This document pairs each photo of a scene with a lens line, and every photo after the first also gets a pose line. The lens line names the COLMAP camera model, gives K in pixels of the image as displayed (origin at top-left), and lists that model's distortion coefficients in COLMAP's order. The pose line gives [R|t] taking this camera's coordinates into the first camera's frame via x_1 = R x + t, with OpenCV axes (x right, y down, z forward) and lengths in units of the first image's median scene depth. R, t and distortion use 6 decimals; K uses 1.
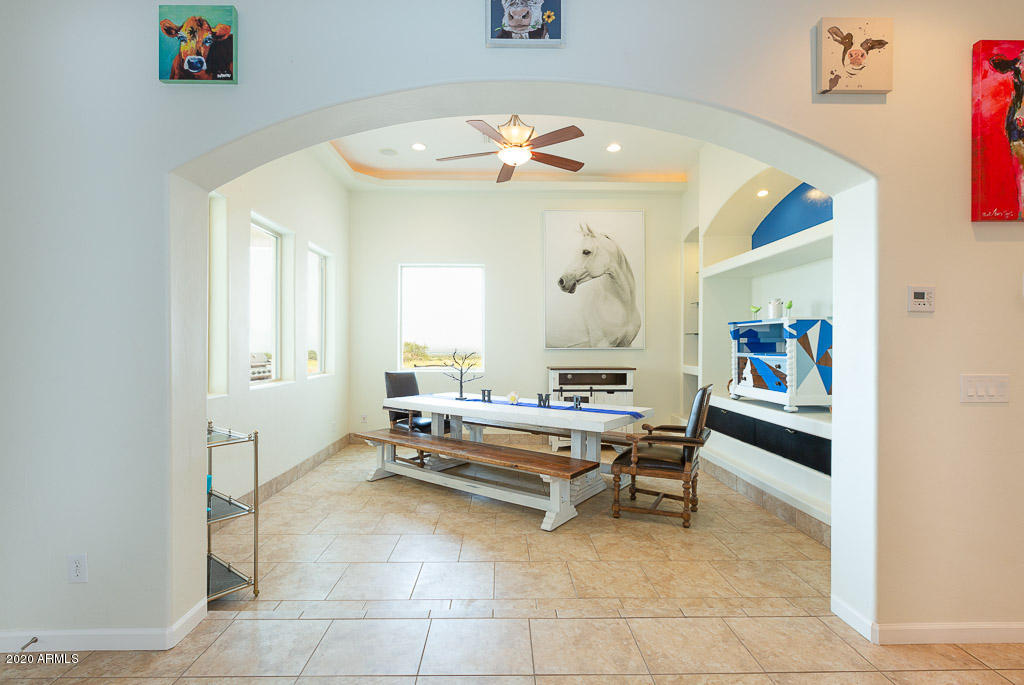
lens RADIAL K [[479.7, 0, 512.9], [0, 479.7, 344.3], [0, 0, 1]] dist [-0.014689, 0.000408]
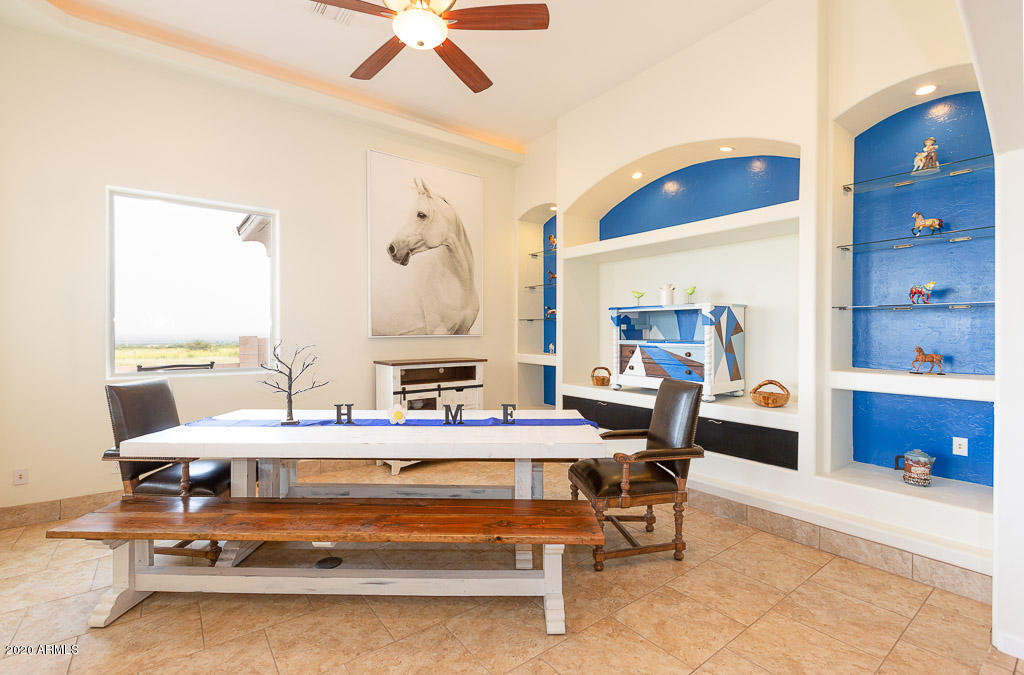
lens RADIAL K [[453.4, 0, 511.4], [0, 453.4, 335.7], [0, 0, 1]] dist [-0.004414, -0.000074]
pose [[0.808554, -0.004247, 0.588407, -0.201194], [-0.001266, 0.999959, 0.008957, 0.000994], [-0.588421, -0.007987, 0.808515, 0.361630]]
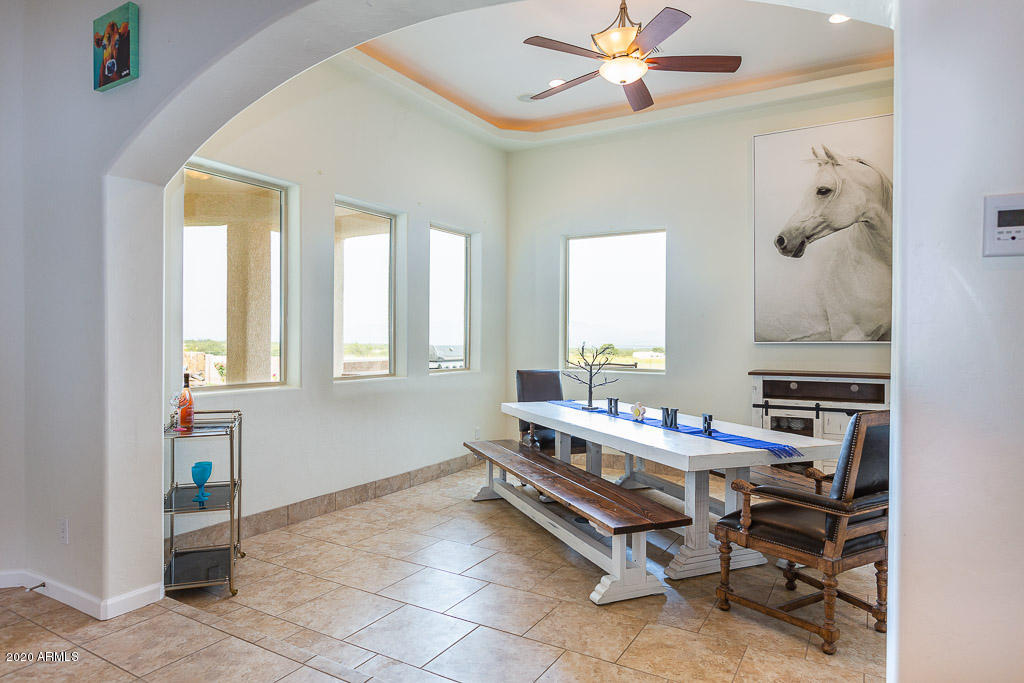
lens RADIAL K [[615.3, 0, 514.7], [0, 615.3, 336.5], [0, 0, 1]] dist [-0.008975, -0.000746]
pose [[0.847936, -0.000318, -0.530099, 0.282480], [-0.000320, 0.999999, -0.001112, 0.001878], [0.530099, 0.001113, 0.847935, 0.114311]]
